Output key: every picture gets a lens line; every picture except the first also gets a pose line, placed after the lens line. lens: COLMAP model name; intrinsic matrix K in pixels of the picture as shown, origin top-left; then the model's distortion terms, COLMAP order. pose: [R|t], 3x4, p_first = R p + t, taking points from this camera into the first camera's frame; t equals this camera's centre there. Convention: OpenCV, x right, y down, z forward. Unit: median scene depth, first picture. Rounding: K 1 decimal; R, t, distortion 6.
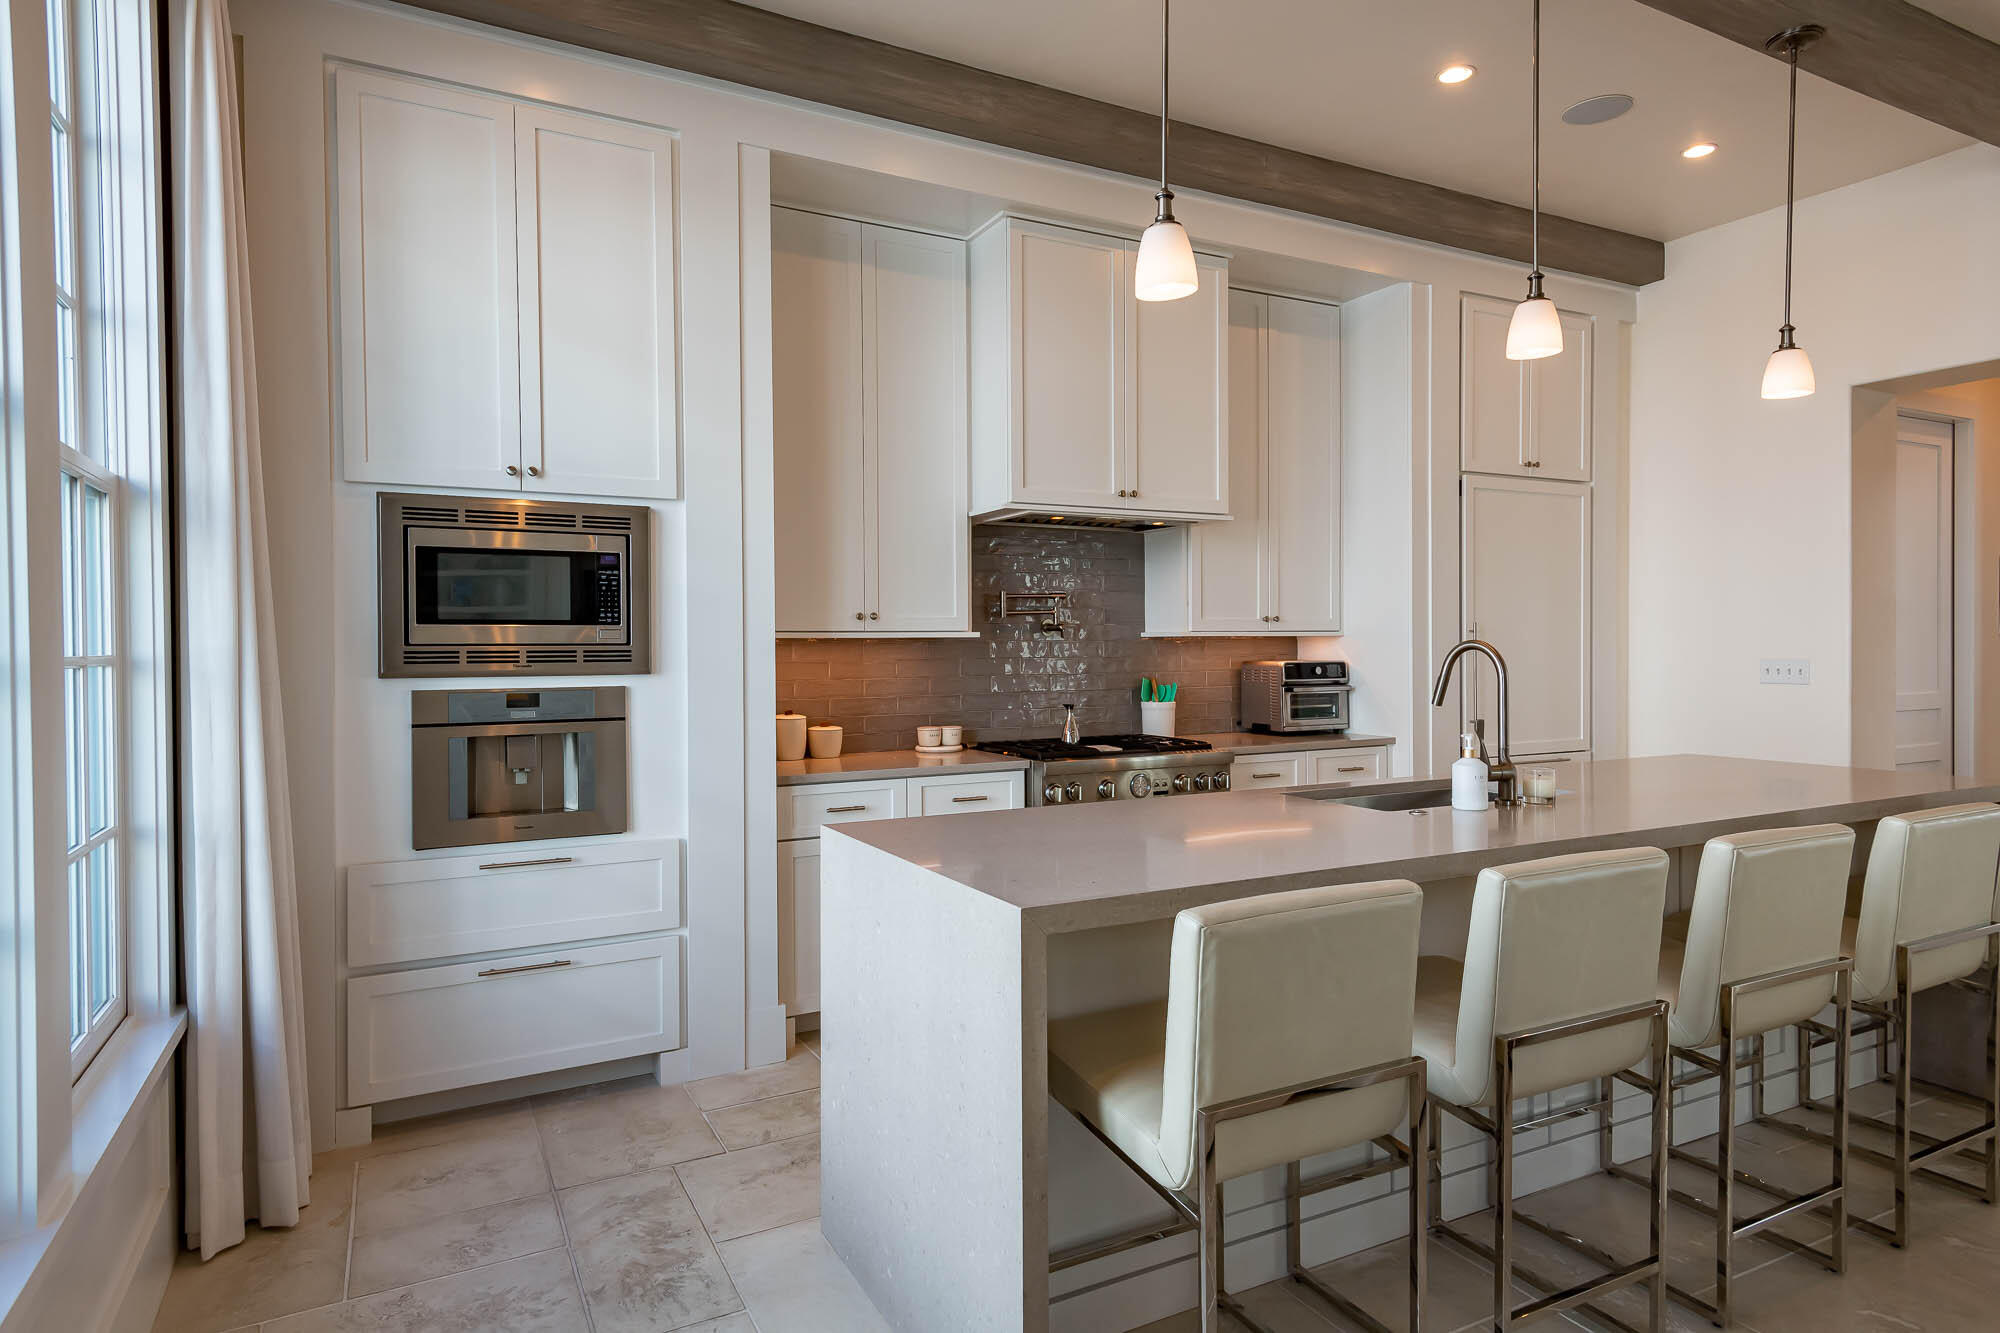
lens RADIAL K [[1127.4, 0, 1003.4], [0, 1127.4, 651.9], [0, 0, 1]] dist [0.019268, 0.000067]
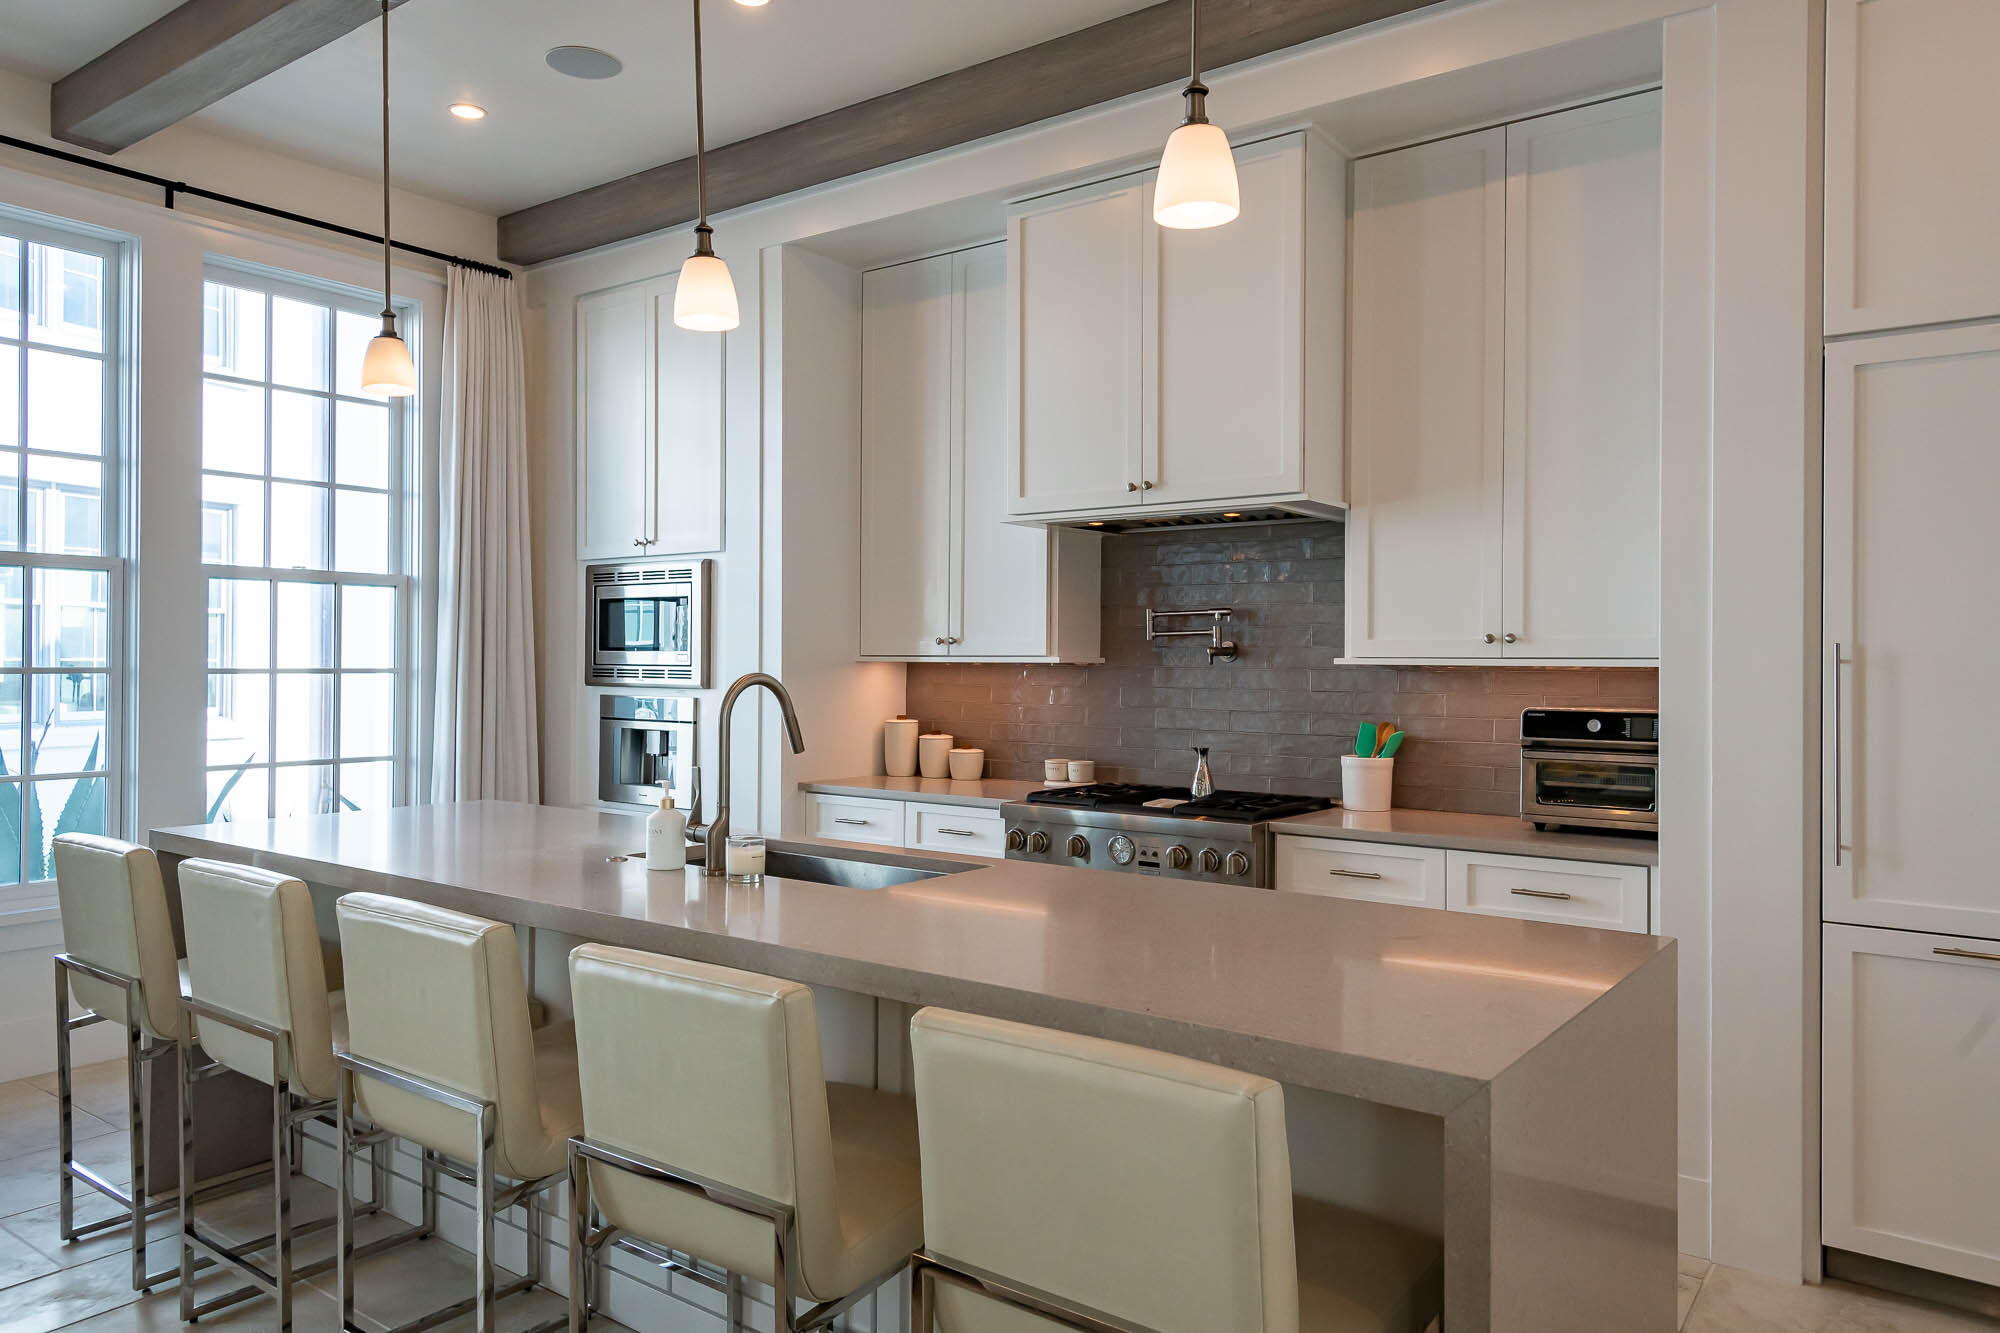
lens RADIAL K [[1328.6, 0, 1000.0], [0, 1328.6, 666.5], [0, 0, 1]] dist [0.000075, -0.002136]
pose [[0.428035, 0.013417, -0.903663, 0.852624], [-0.015999, 0.999846, 0.007267, -0.016007], [0.903621, 0.011347, 0.428183, 0.467550]]
